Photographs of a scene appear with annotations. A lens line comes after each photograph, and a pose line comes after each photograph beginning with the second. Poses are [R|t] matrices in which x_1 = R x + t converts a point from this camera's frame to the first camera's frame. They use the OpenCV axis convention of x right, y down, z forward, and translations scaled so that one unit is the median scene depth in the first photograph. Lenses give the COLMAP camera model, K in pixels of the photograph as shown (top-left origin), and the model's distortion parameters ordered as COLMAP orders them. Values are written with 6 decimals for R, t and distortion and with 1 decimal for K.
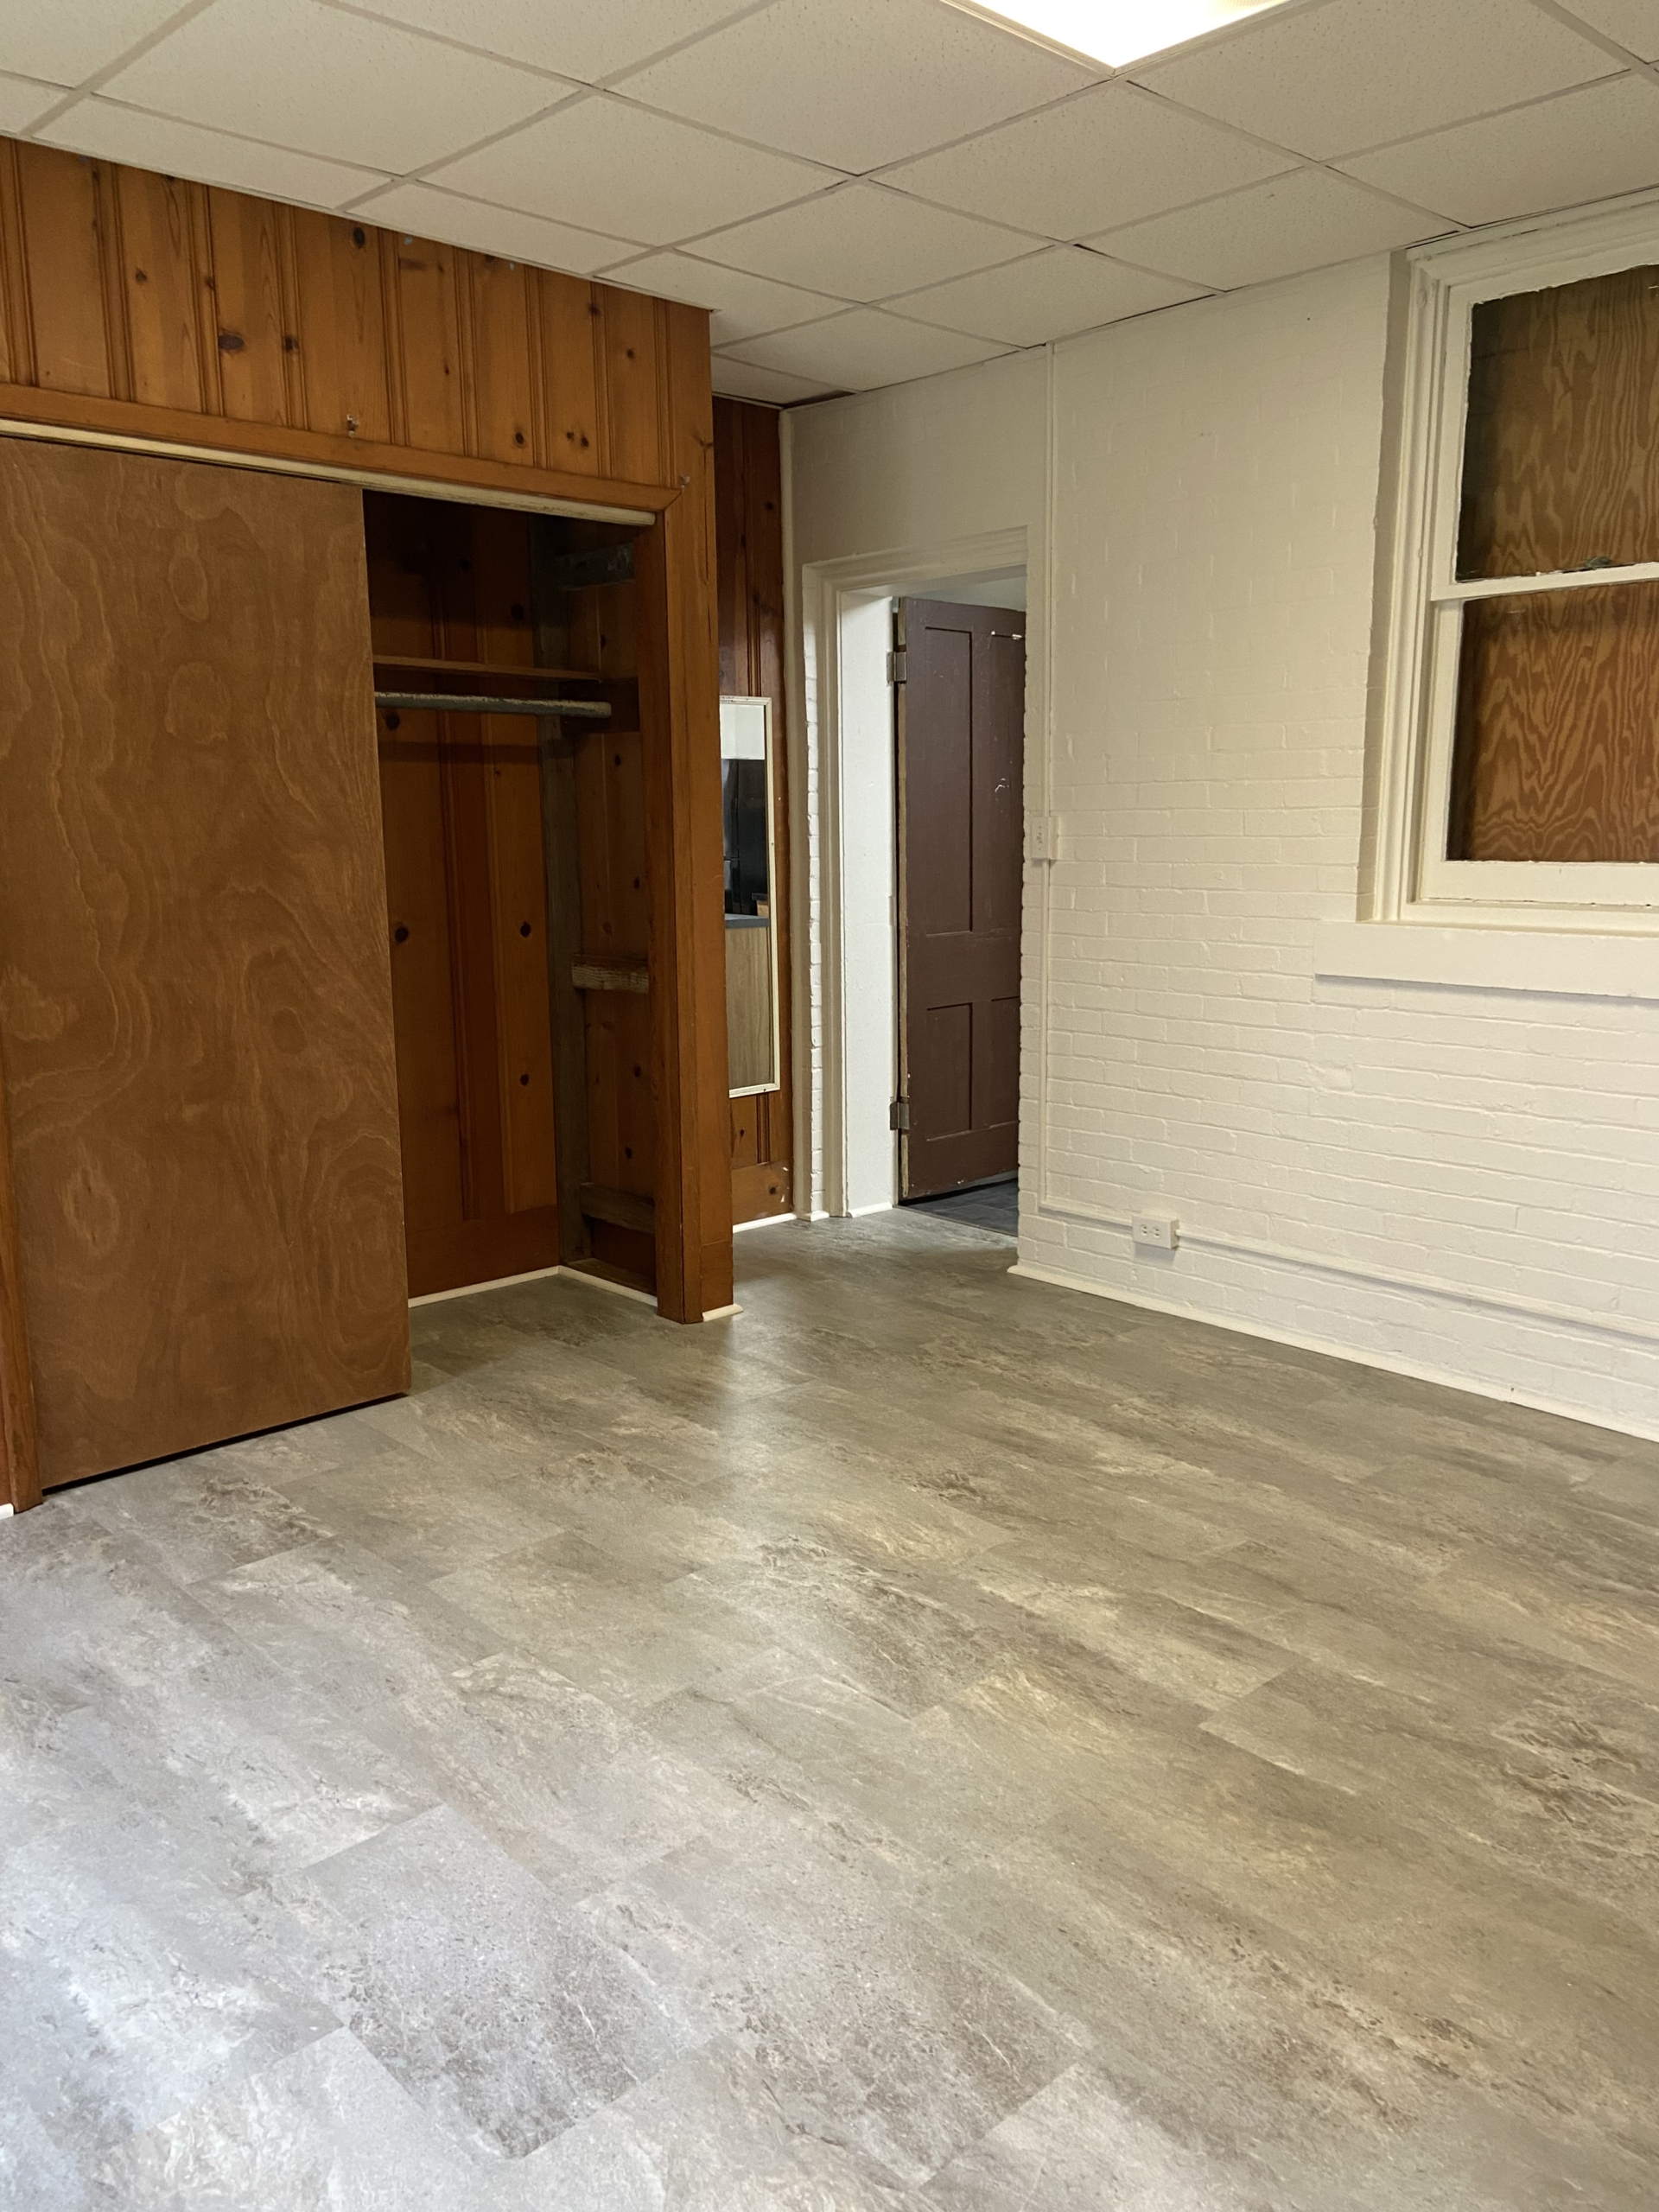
lens RADIAL K [[1671.8, 0, 832.3], [0, 1671.8, 1107.2], [0, 0, 1]] dist [0.102909, -0.118279]
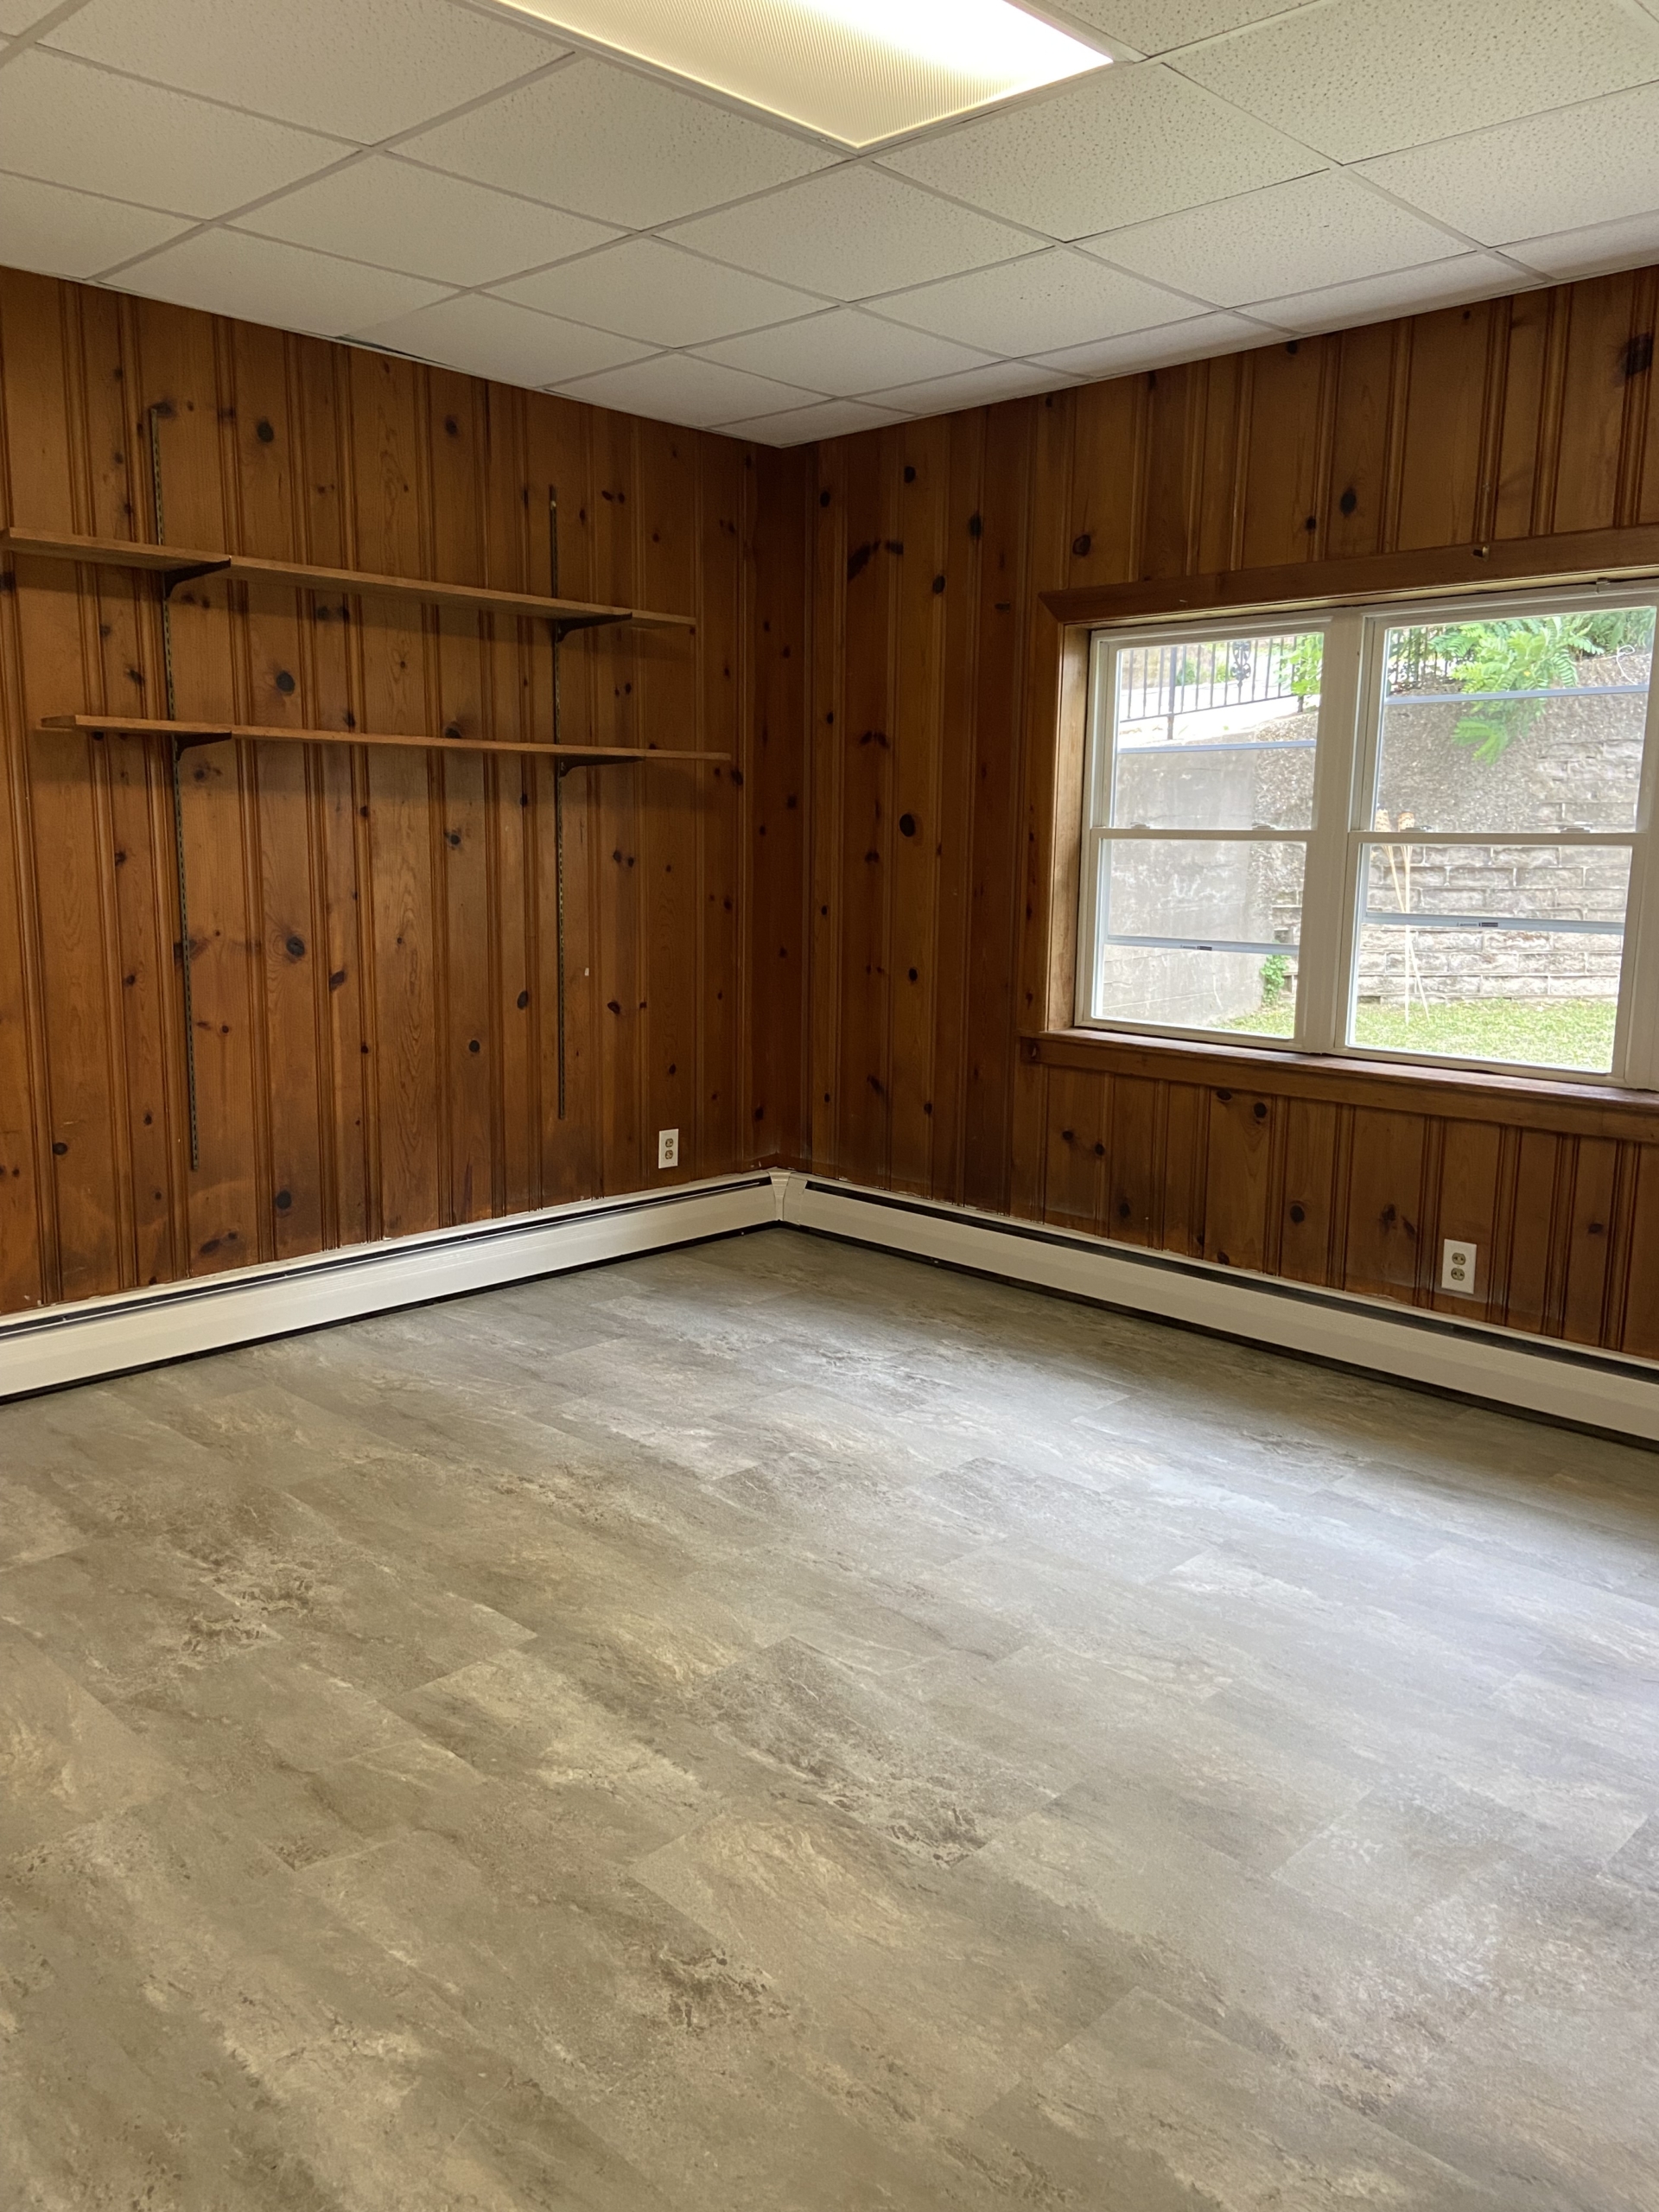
lens RADIAL K [[1671.8, 0, 830.6], [0, 1671.8, 1101.5], [0, 0, 1]] dist [0.102909, -0.118279]
pose [[-0.998838, -0.001341, -0.048183, 0.068216], [-0.017457, 0.941816, 0.335676, -0.332279], [0.044930, 0.336127, -0.940744, 1.808777]]
